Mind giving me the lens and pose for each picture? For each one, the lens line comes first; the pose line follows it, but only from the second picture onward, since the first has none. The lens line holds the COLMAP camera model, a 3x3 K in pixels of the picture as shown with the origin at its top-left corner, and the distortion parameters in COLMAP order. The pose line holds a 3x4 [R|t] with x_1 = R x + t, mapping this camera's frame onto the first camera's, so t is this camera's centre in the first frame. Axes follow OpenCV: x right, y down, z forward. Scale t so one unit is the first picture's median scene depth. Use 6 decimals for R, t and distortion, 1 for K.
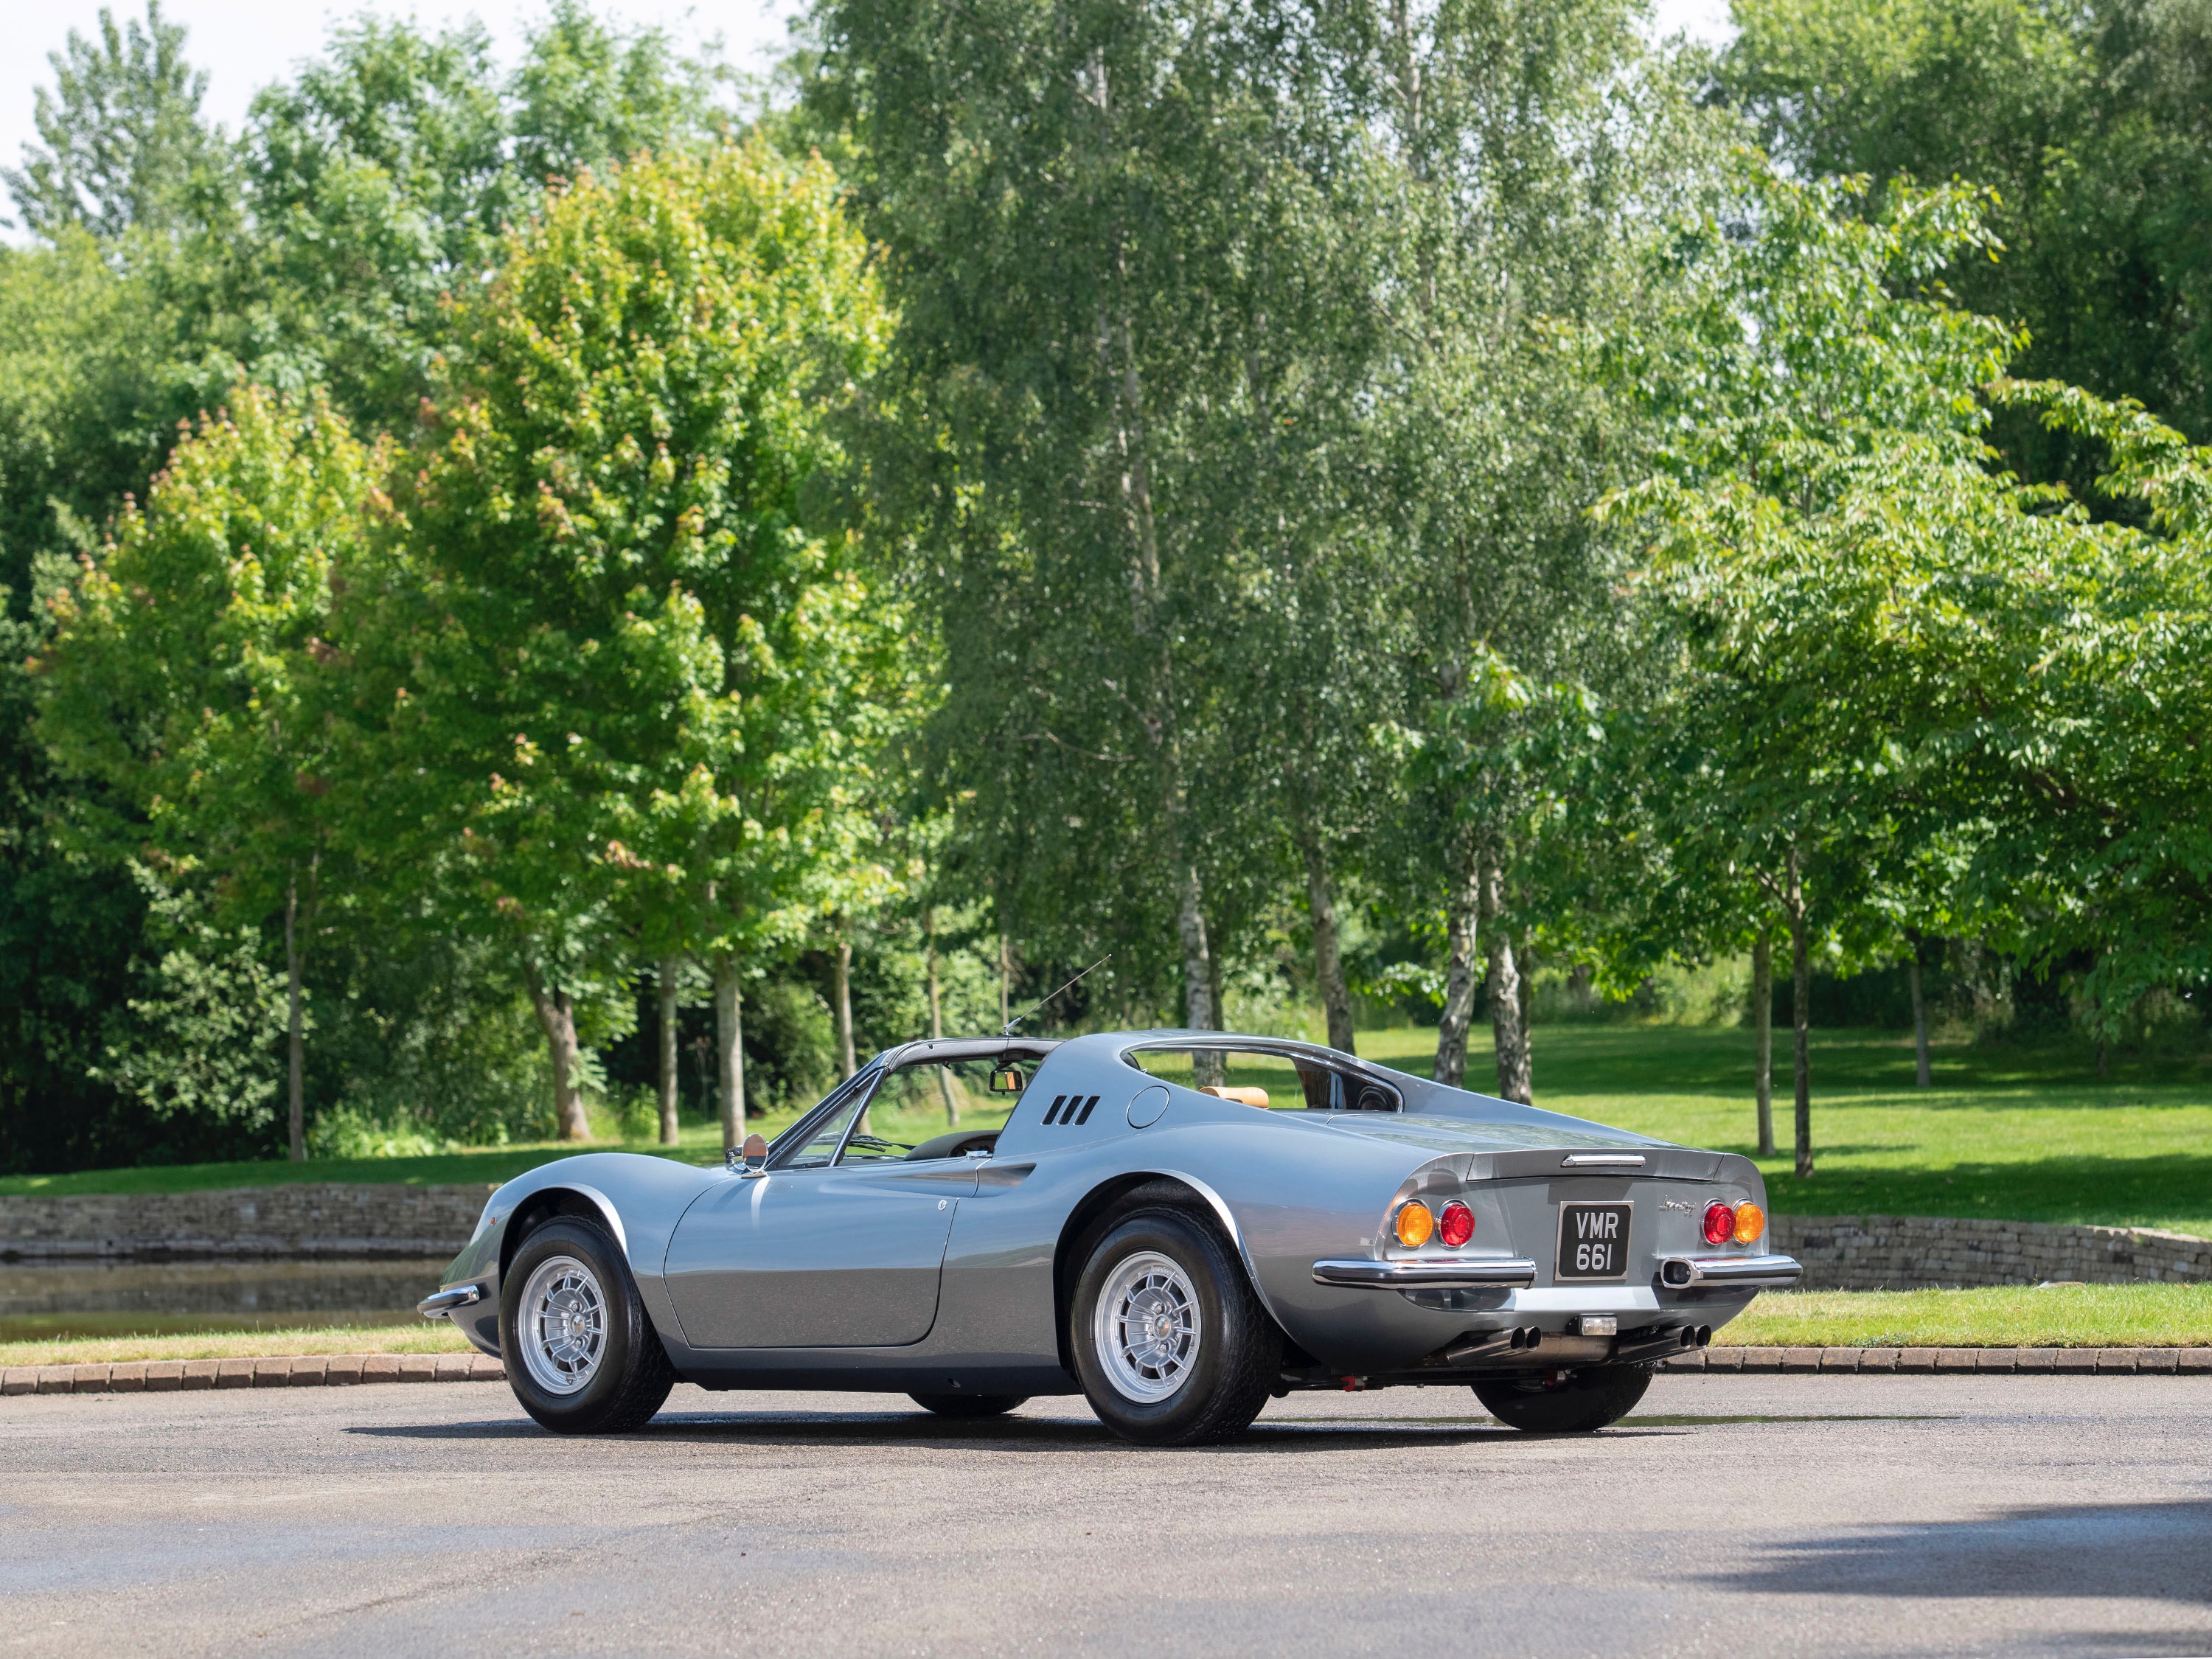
lens RADIAL K [[6239.1, 0, 1128.2], [0, 6239.1, 916.4], [0, 0, 1]] dist [0.195621, 0.000000]
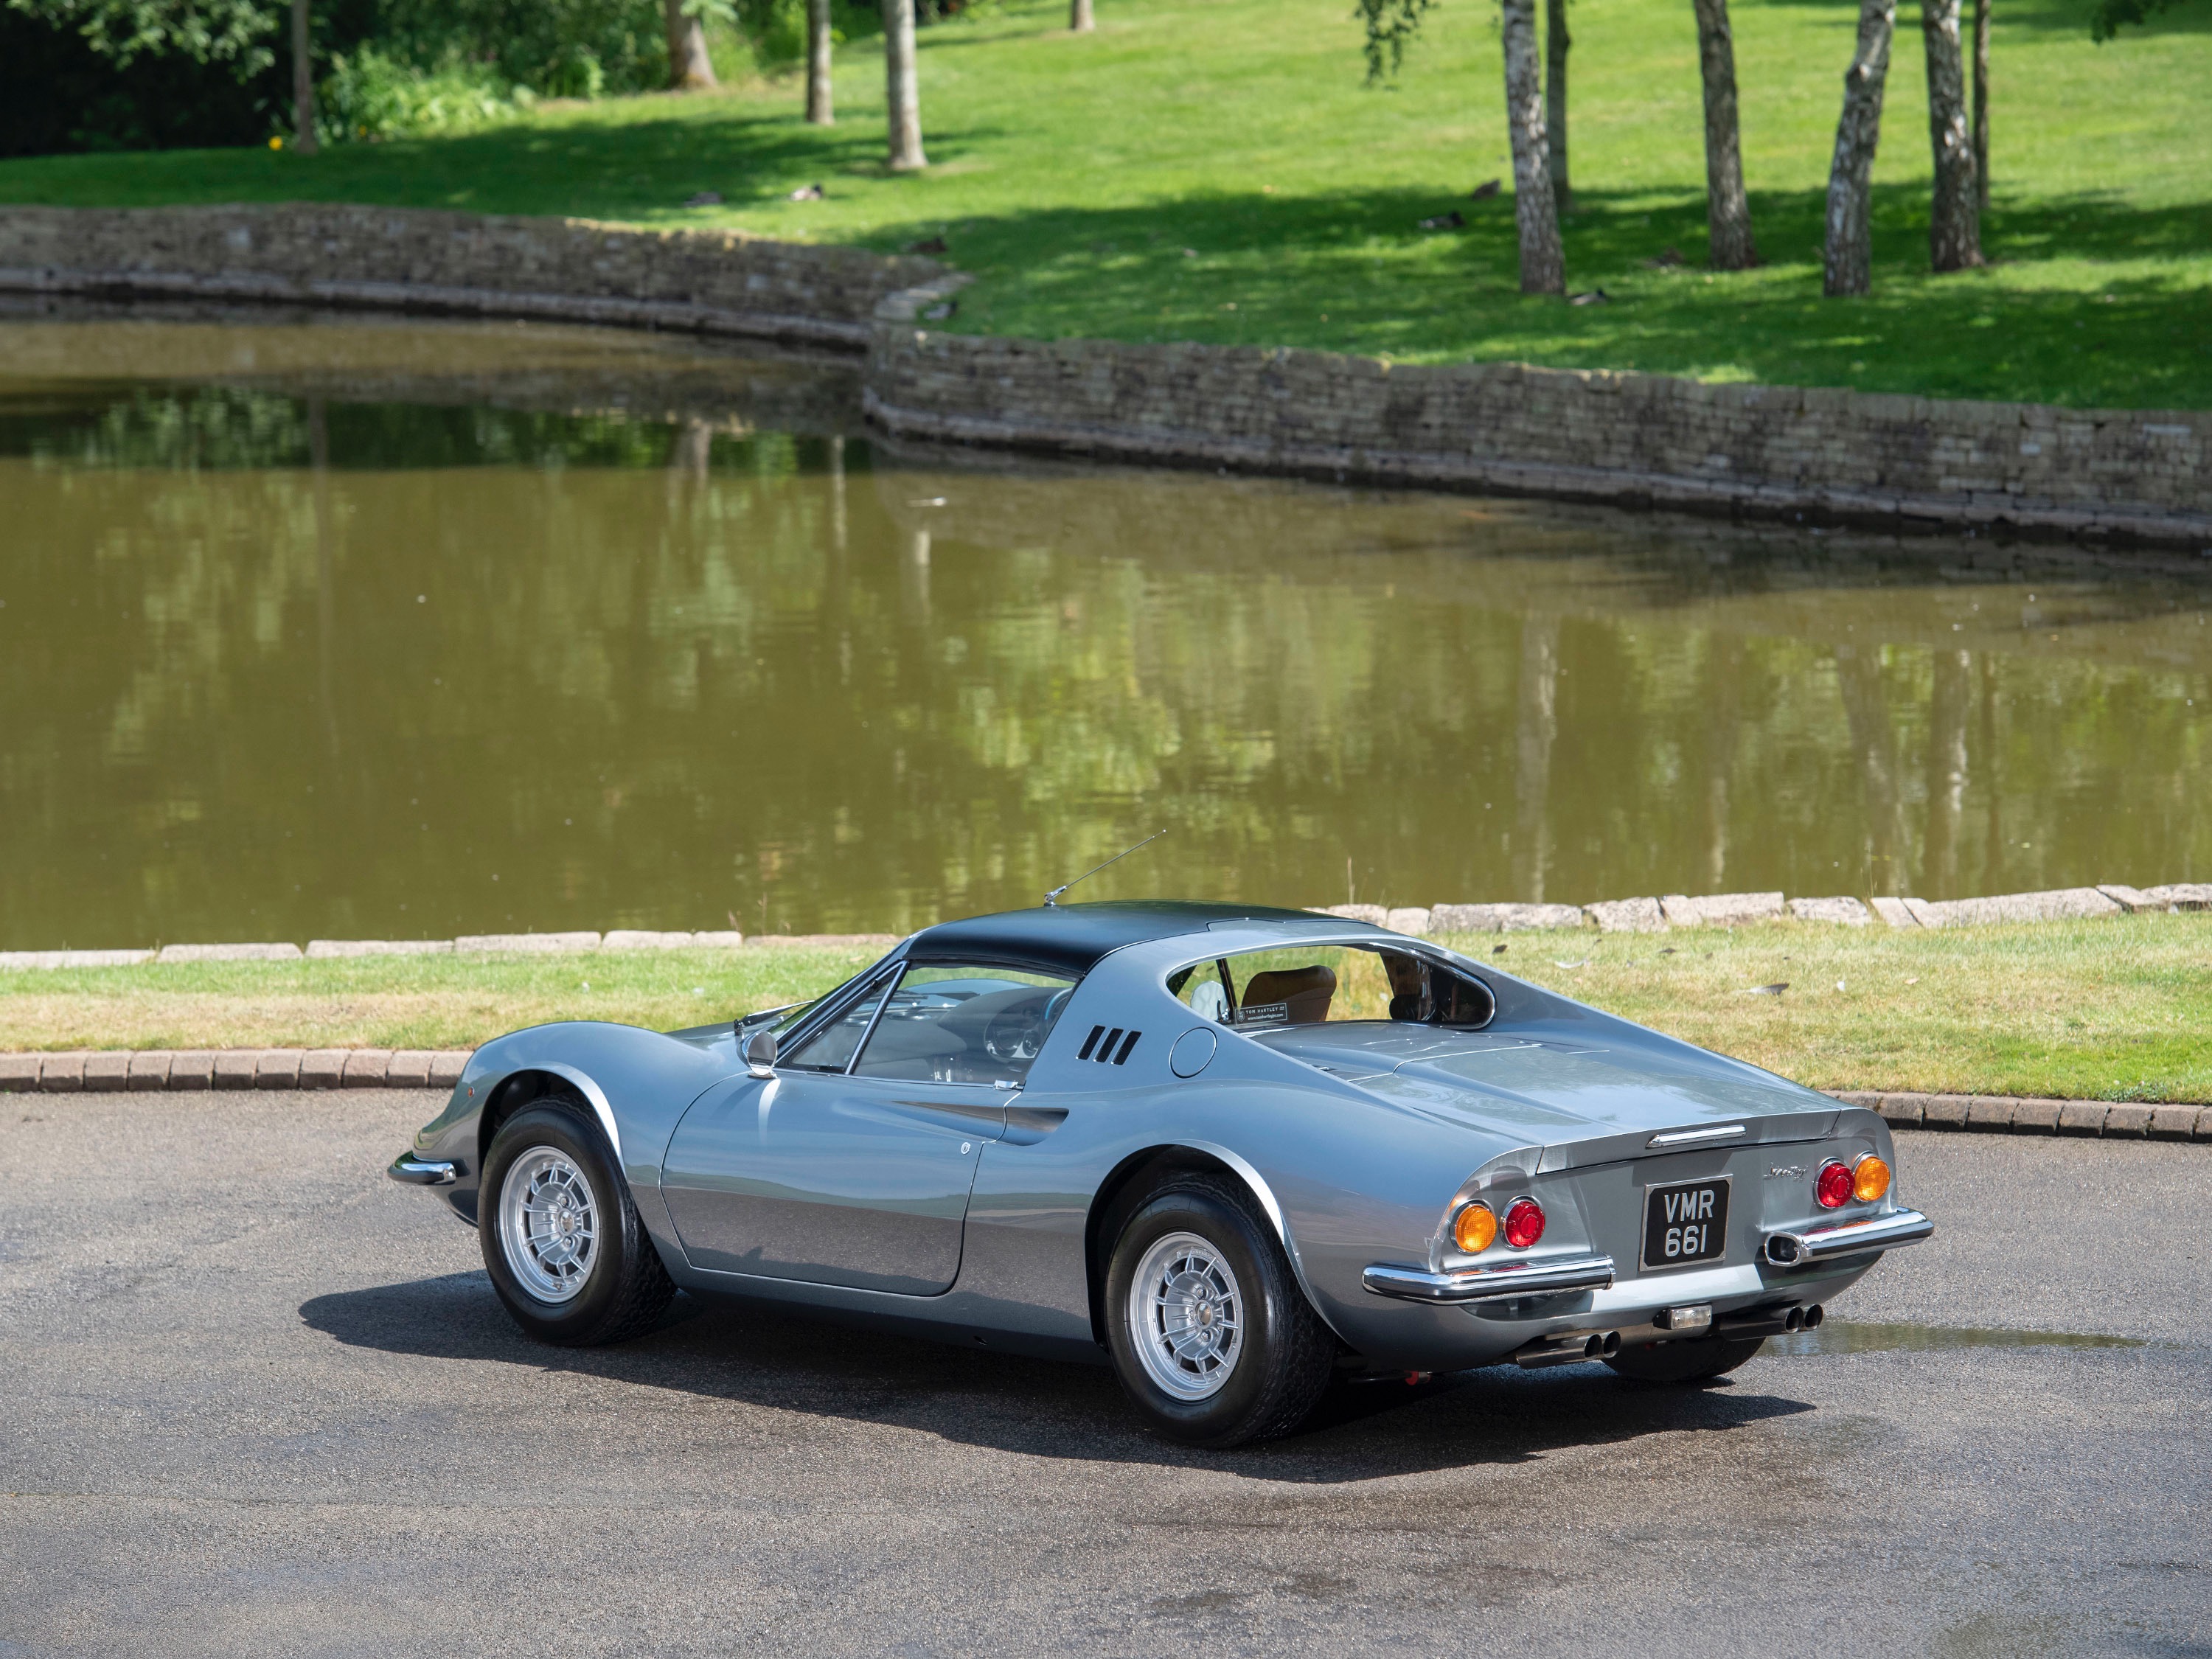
lens RADIAL K [[9101.7, 0, 1188.3], [0, 9101.7, 855.2], [0, 0, 1]] dist [0.801443, 0.000000]
pose [[0.999204, 0.000361, -0.039879, 0.054816], [0.005701, 0.988396, 0.151793, -0.195835], [0.039471, -0.151899, 0.987608, -0.280429]]
